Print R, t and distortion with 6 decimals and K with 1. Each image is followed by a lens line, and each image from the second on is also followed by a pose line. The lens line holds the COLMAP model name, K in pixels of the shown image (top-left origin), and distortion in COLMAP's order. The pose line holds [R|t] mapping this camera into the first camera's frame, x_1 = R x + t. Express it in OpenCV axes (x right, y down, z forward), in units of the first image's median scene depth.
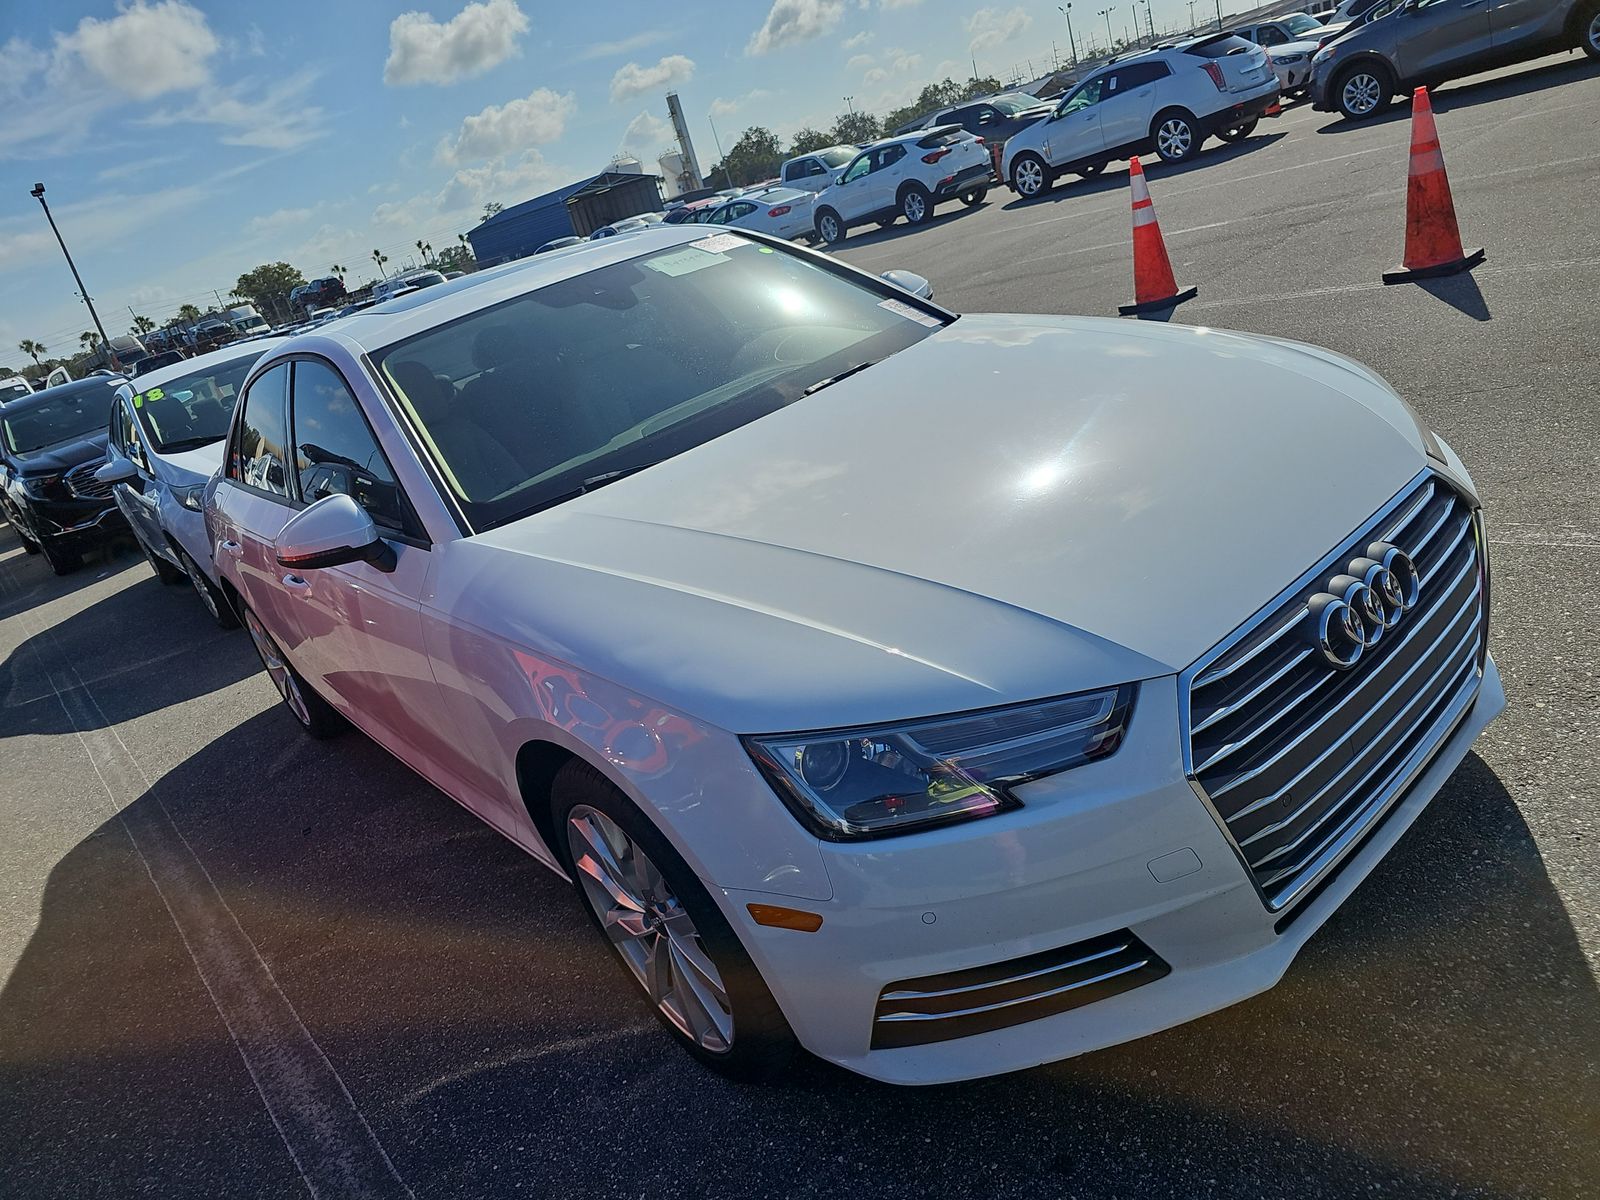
lens RADIAL K [[1077.8, 0, 802.8], [0, 1077.8, 645.3], [0, 0, 1]] dist [0.002795, -0.000622]
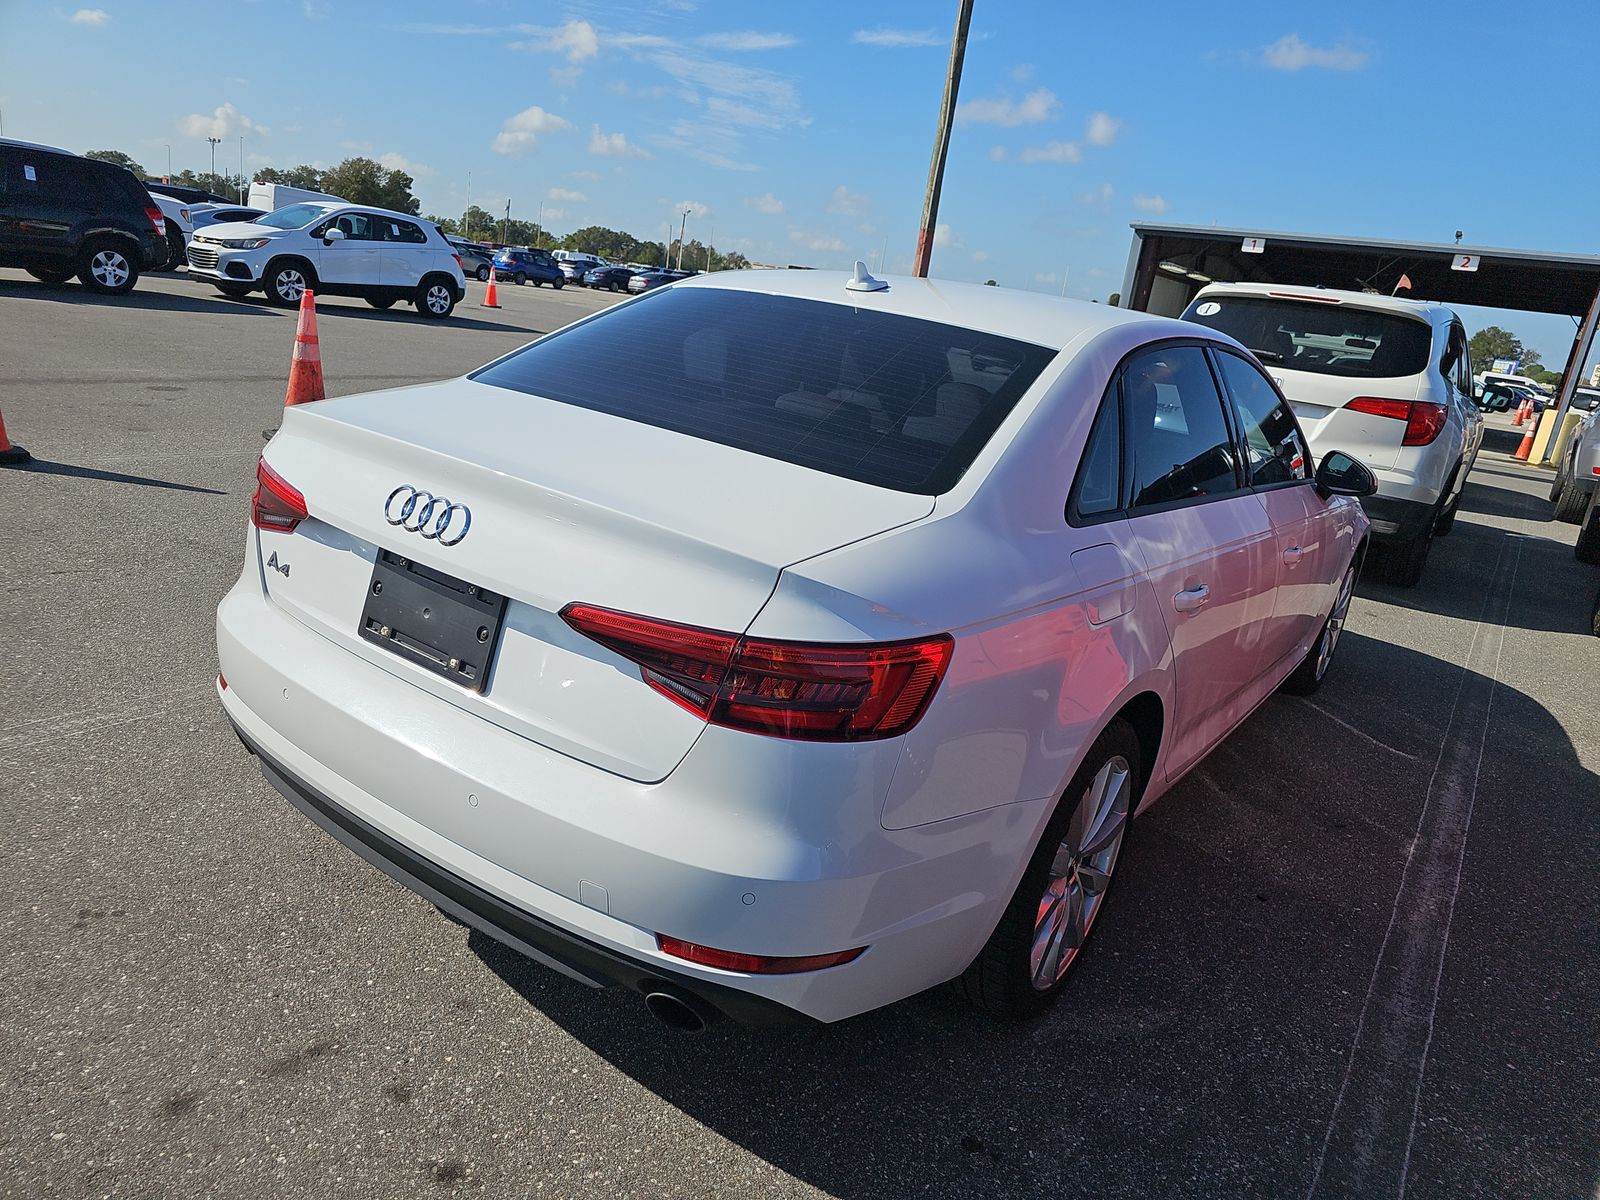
lens RADIAL K [[1083.3, 0, 804.5], [0, 1083.3, 603.8], [0, 0, 1]] dist [0.034680, -0.019533]
pose [[-0.295216, -0.036452, 0.954735, -1.292346], [0.325978, 0.935469, 0.136513, -0.308071], [-0.898101, 0.351523, -0.264283, 1.631574]]
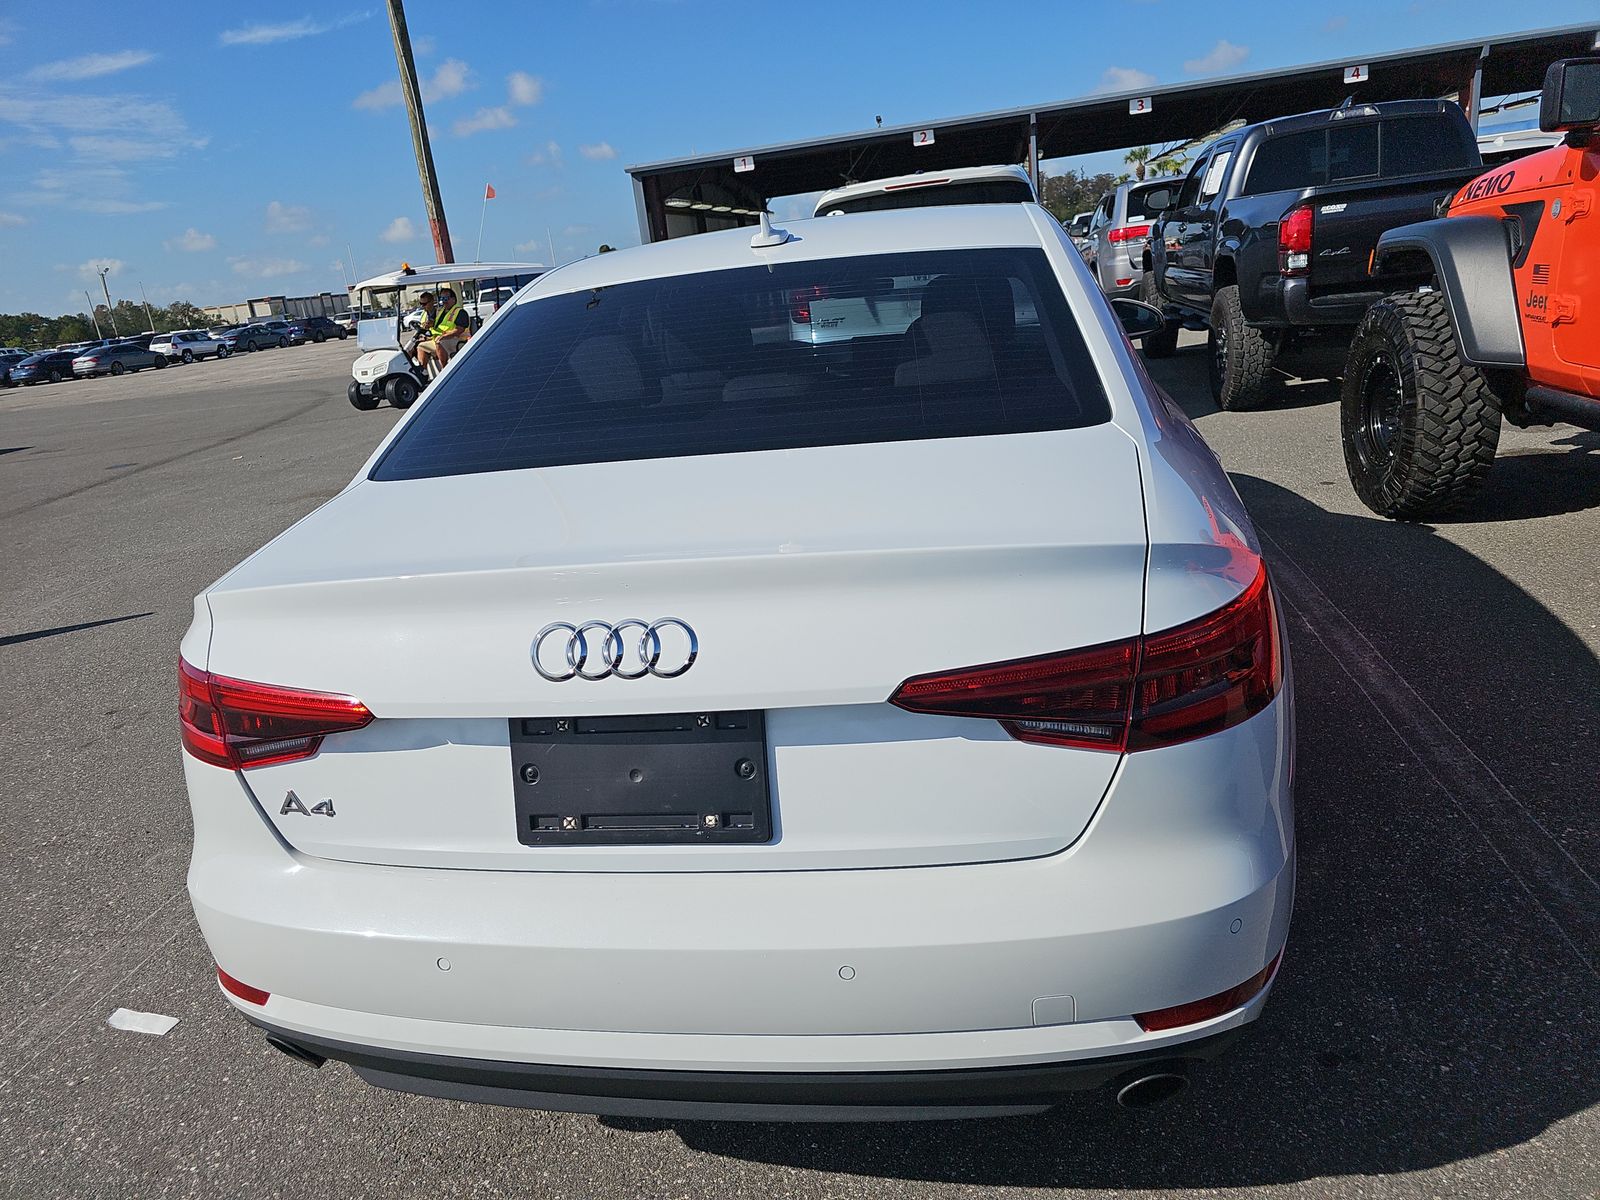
lens RADIAL K [[1083.3, 0, 804.5], [0, 1083.3, 603.8], [0, 0, 1]] dist [0.034680, -0.019533]
pose [[-0.598846, 0.104119, 0.794067, -1.060571], [0.558927, 0.764447, 0.321281, -0.447713], [-0.573571, 0.636223, -0.515981, 1.807183]]
